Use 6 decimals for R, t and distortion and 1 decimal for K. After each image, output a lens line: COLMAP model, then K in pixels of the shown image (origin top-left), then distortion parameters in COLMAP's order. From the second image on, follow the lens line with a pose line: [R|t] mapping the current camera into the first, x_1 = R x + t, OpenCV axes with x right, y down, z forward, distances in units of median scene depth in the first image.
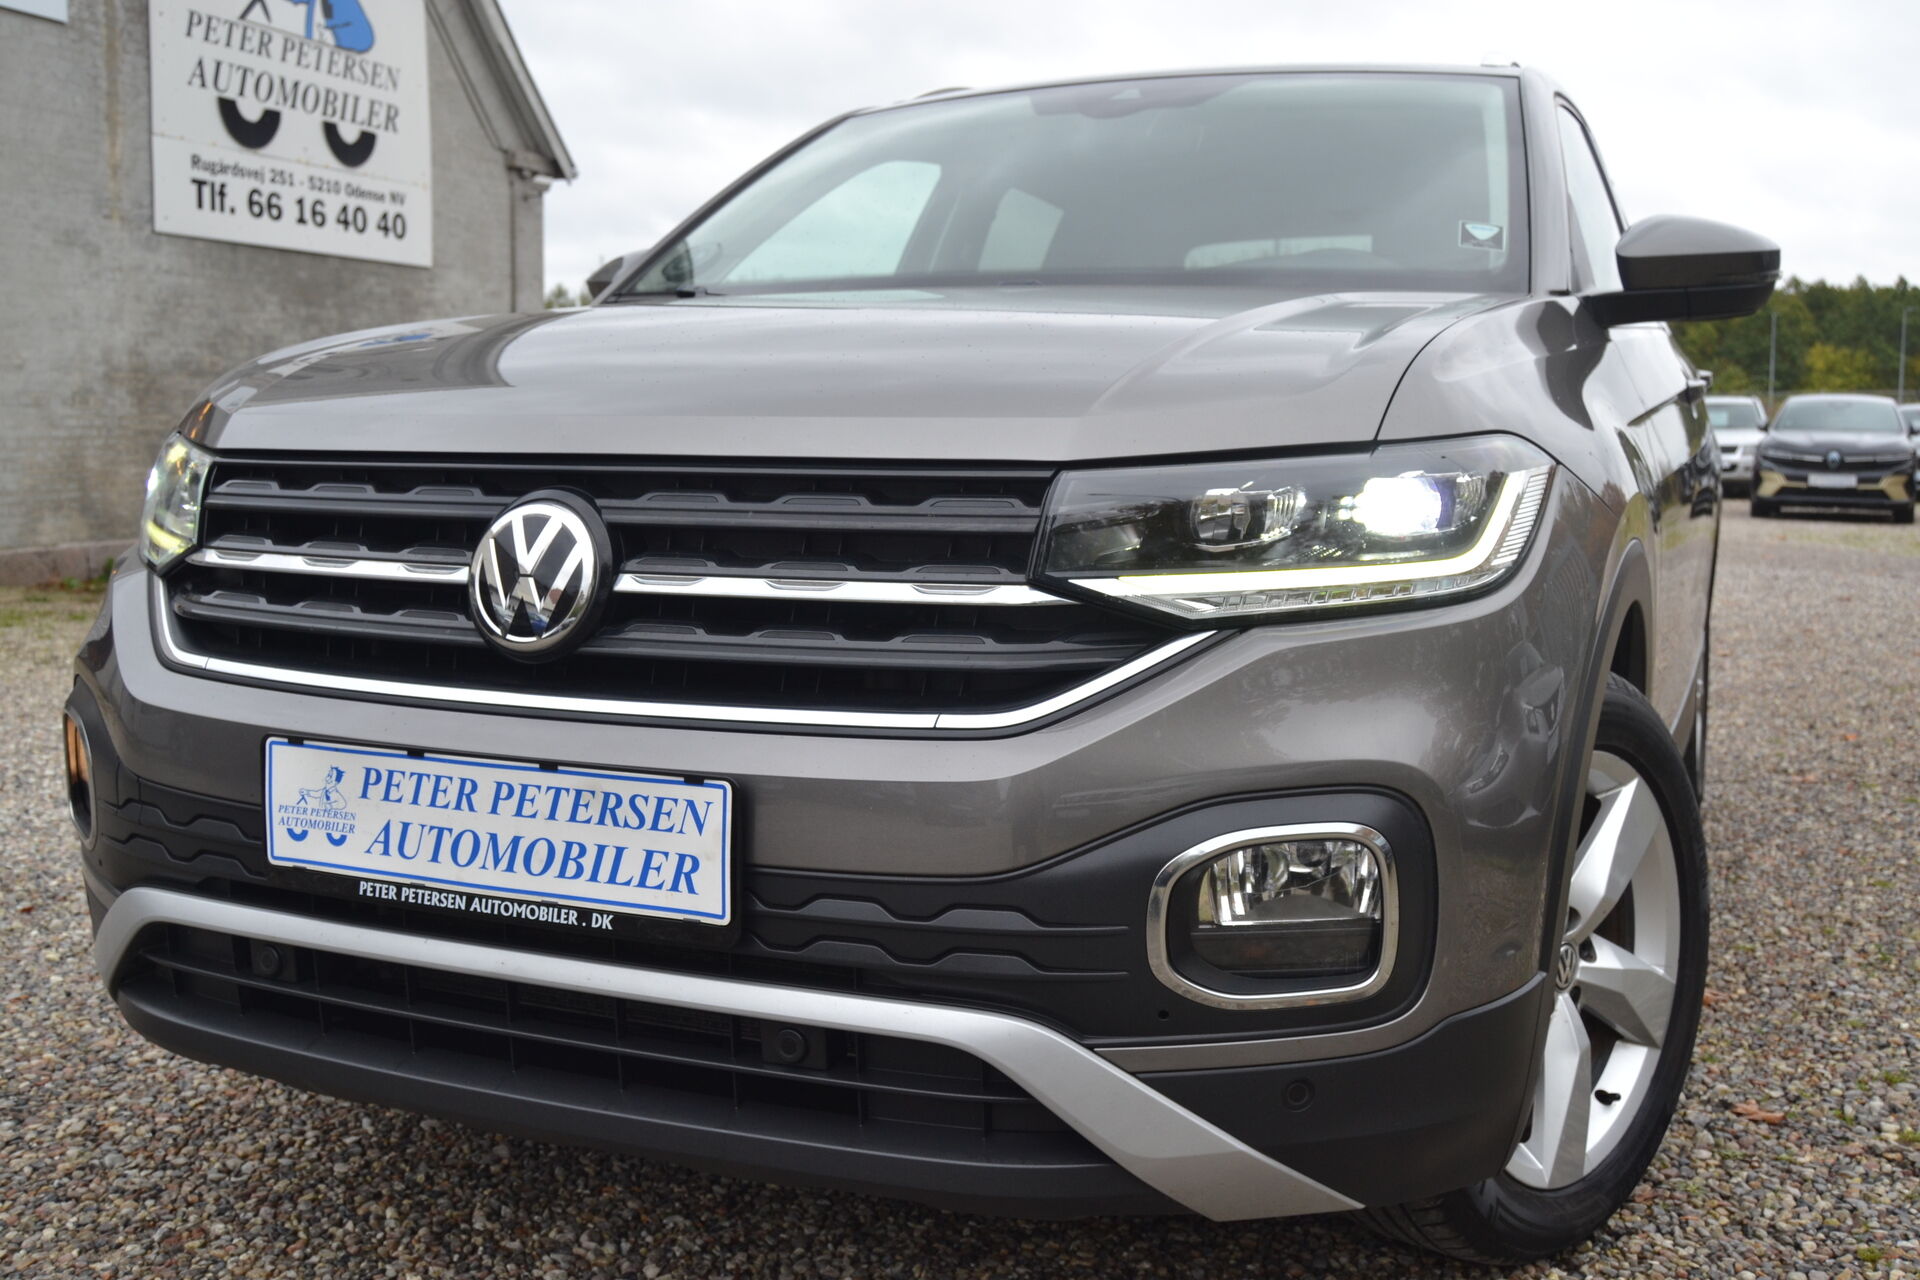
lens RADIAL K [[1878.7, 0, 960.0], [0, 1878.7, 640.0], [0, 0, 1]] dist [-0.056820, -0.001982]
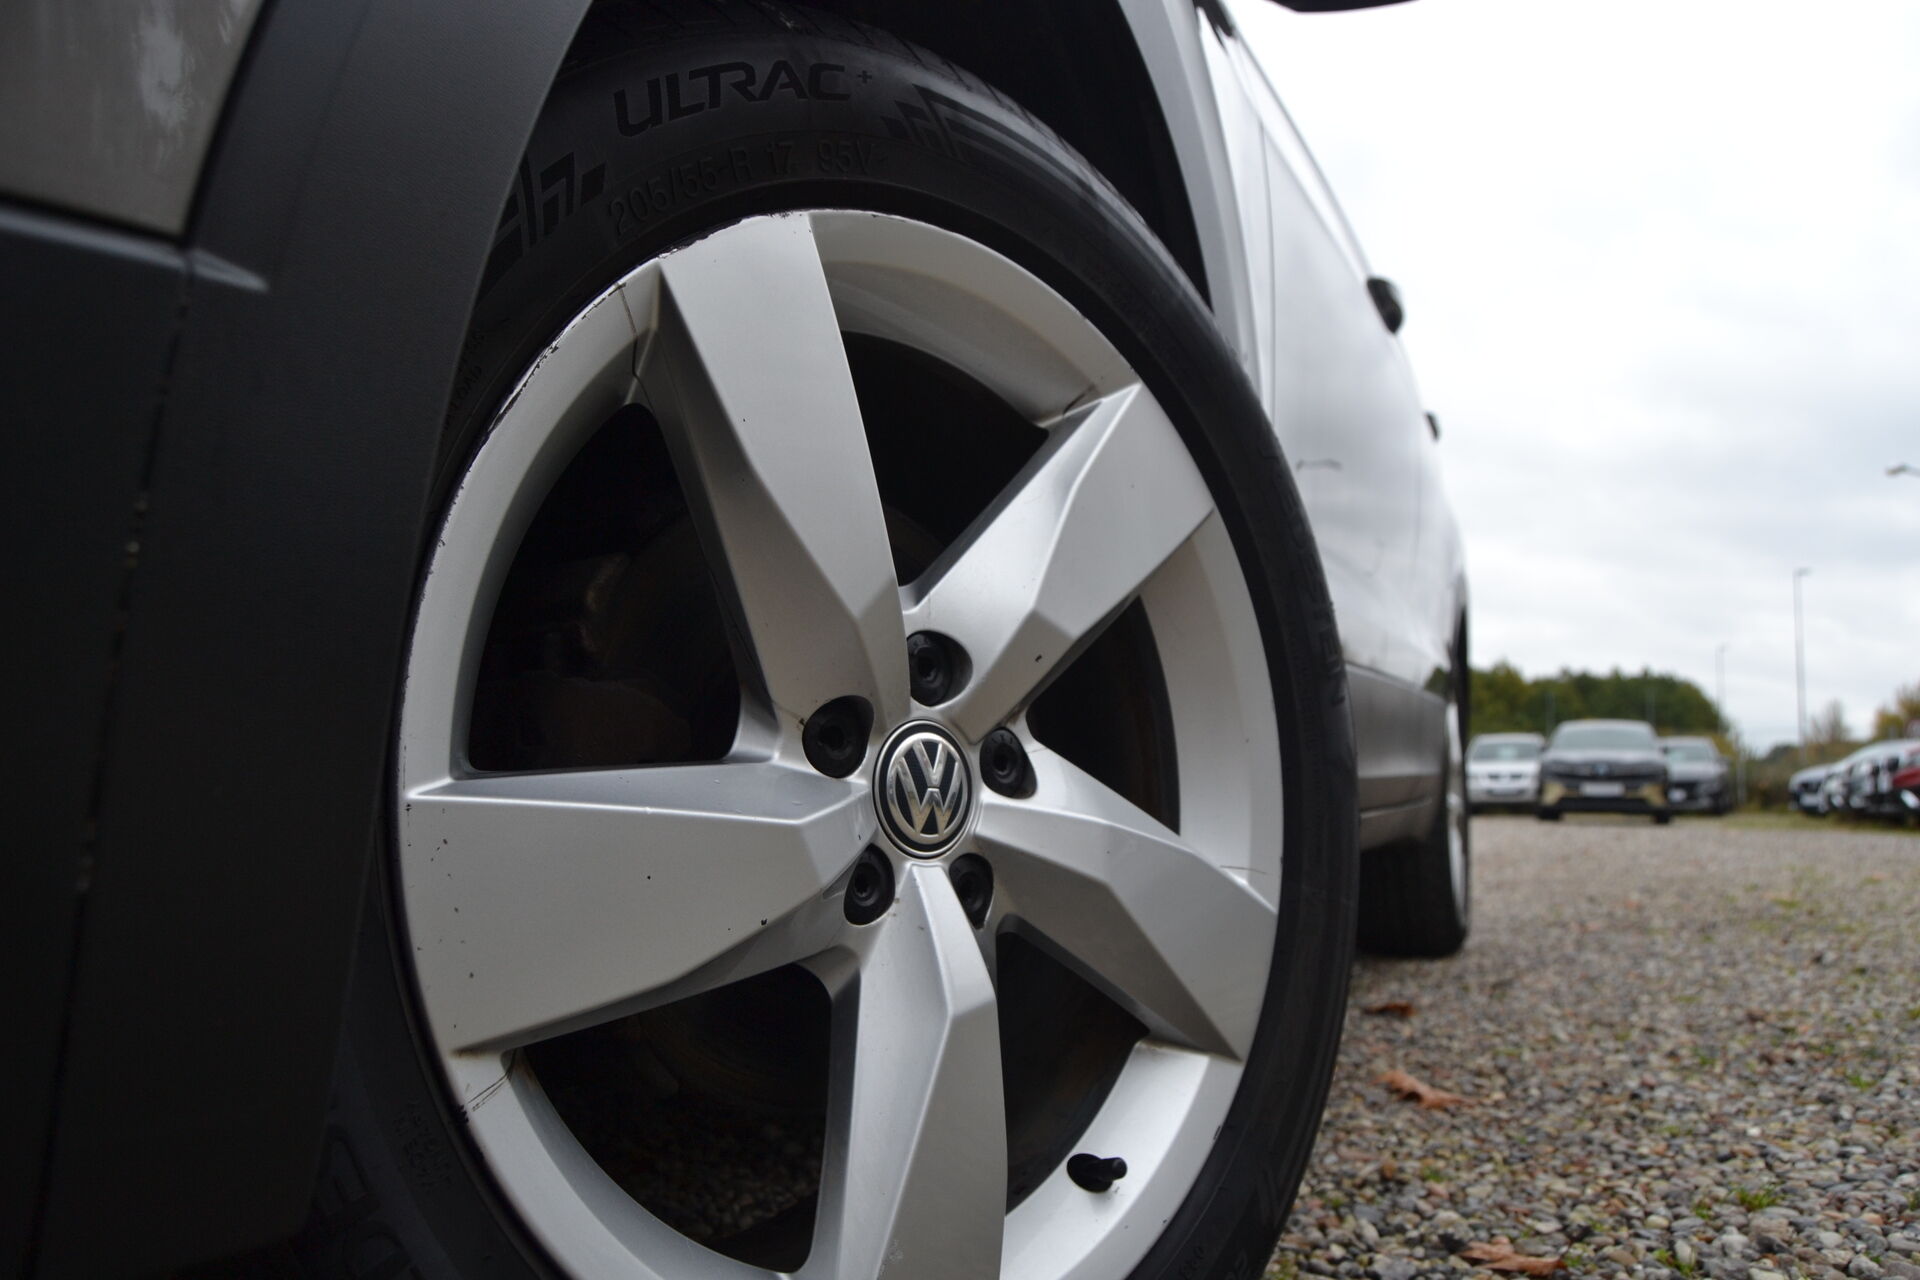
lens RADIAL K [[1510.9, 0, 960.0], [0, 1510.9, 640.0], [0, 0, 1]] dist [-0.062703, 0.003495]
pose [[0.999428, 0.007877, 0.032873, 0.233339], [-0.001110, 0.979596, -0.200975, 0.151007], [-0.033785, 0.200823, 0.979045, 0.503478]]
